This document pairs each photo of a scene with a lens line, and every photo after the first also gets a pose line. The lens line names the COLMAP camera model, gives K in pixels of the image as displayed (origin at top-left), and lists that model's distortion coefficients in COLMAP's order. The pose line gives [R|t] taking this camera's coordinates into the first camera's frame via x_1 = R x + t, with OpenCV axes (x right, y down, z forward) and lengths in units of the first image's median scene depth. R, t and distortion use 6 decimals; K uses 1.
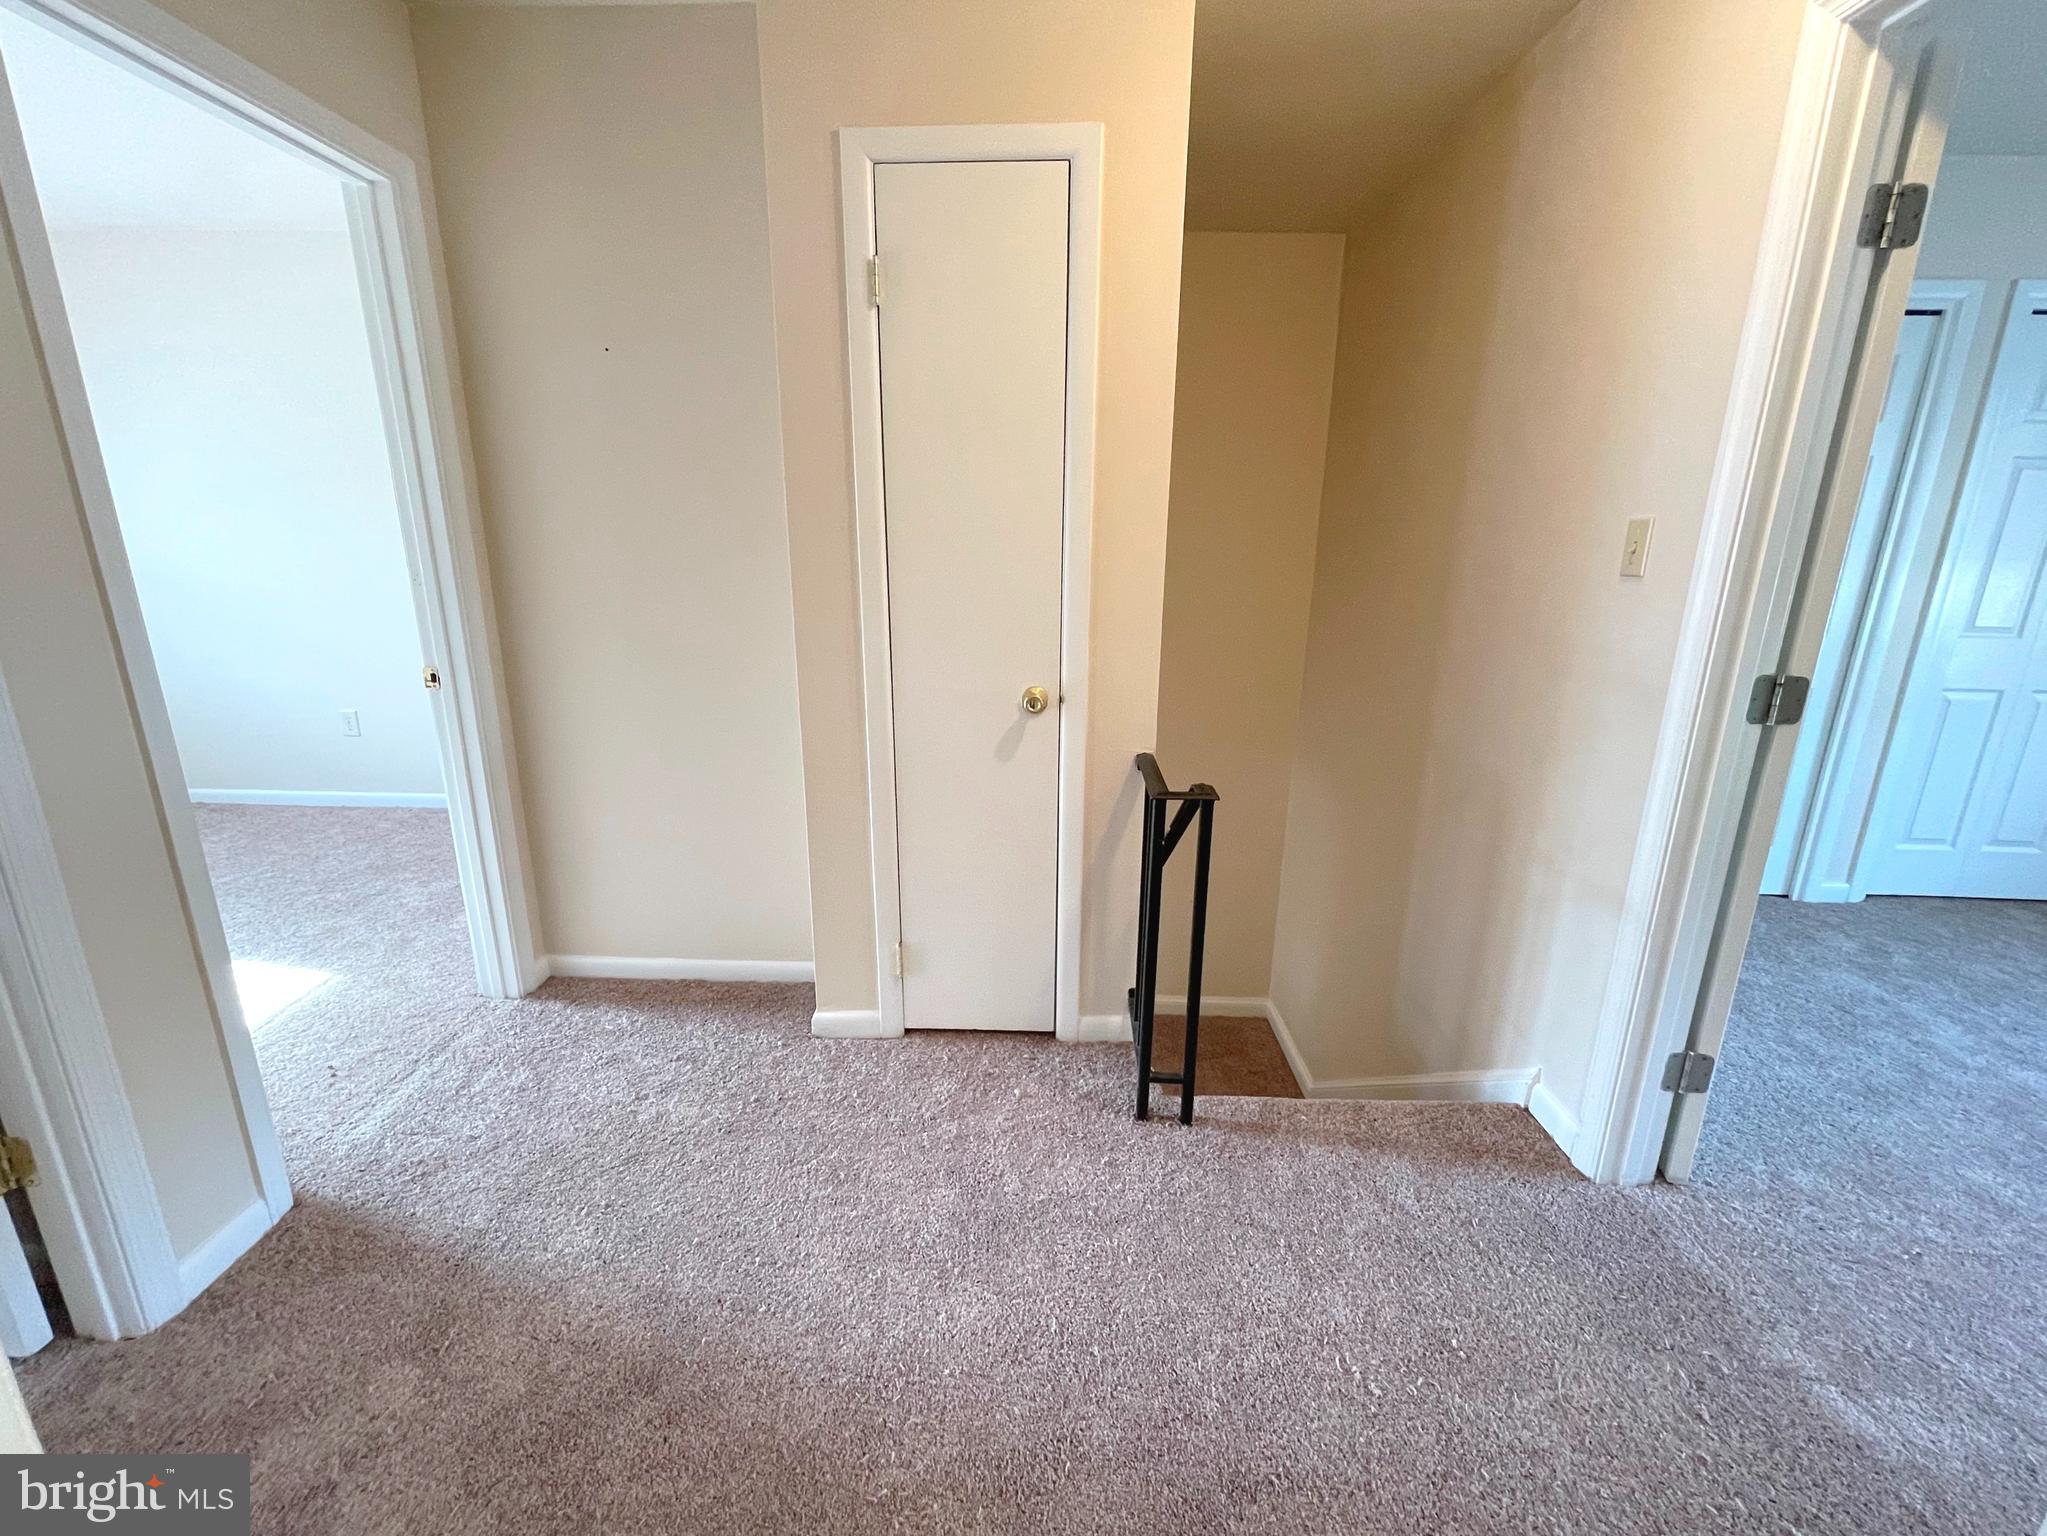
lens RADIAL K [[821.6, 0, 1023.5], [0, 821.6, 768.0], [0, 0, 1]] dist [-0.001987, -0.000200]
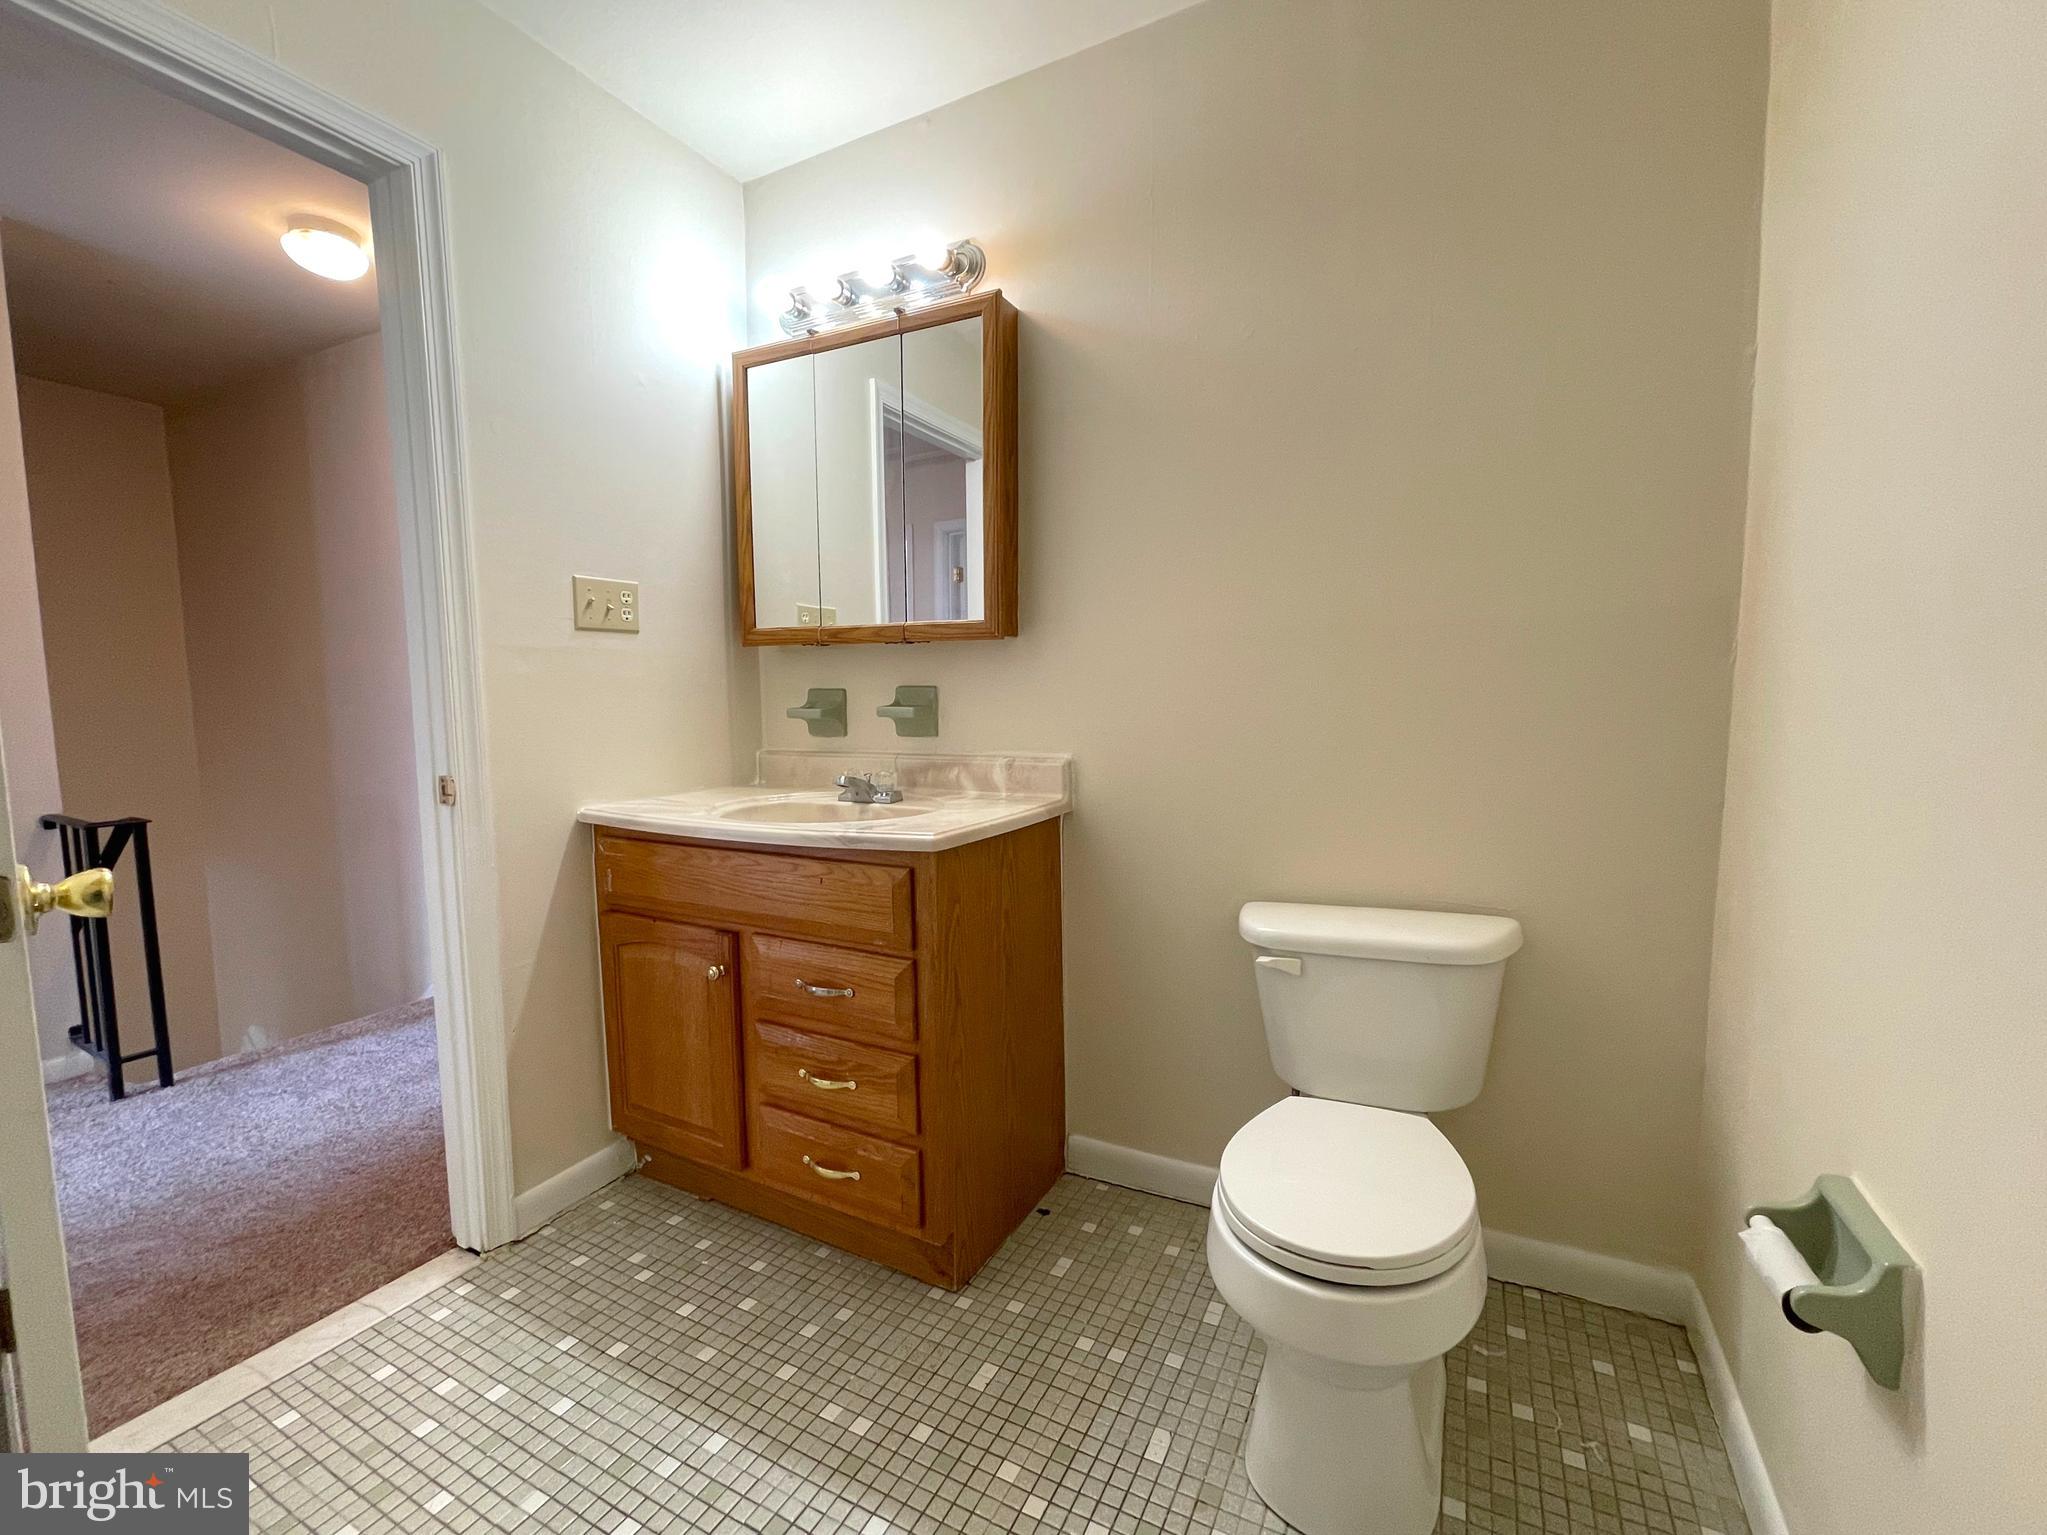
lens RADIAL K [[821.6, 0, 1023.5], [0, 821.6, 767.5], [0, 0, 1]] dist [-0.001987, -0.000200]
pose [[0.429951, -0.093644, 0.897983, -0.334363], [0.237838, 0.971223, -0.012594, 0.291220], [-0.870962, 0.218990, 0.439850, -0.842417]]
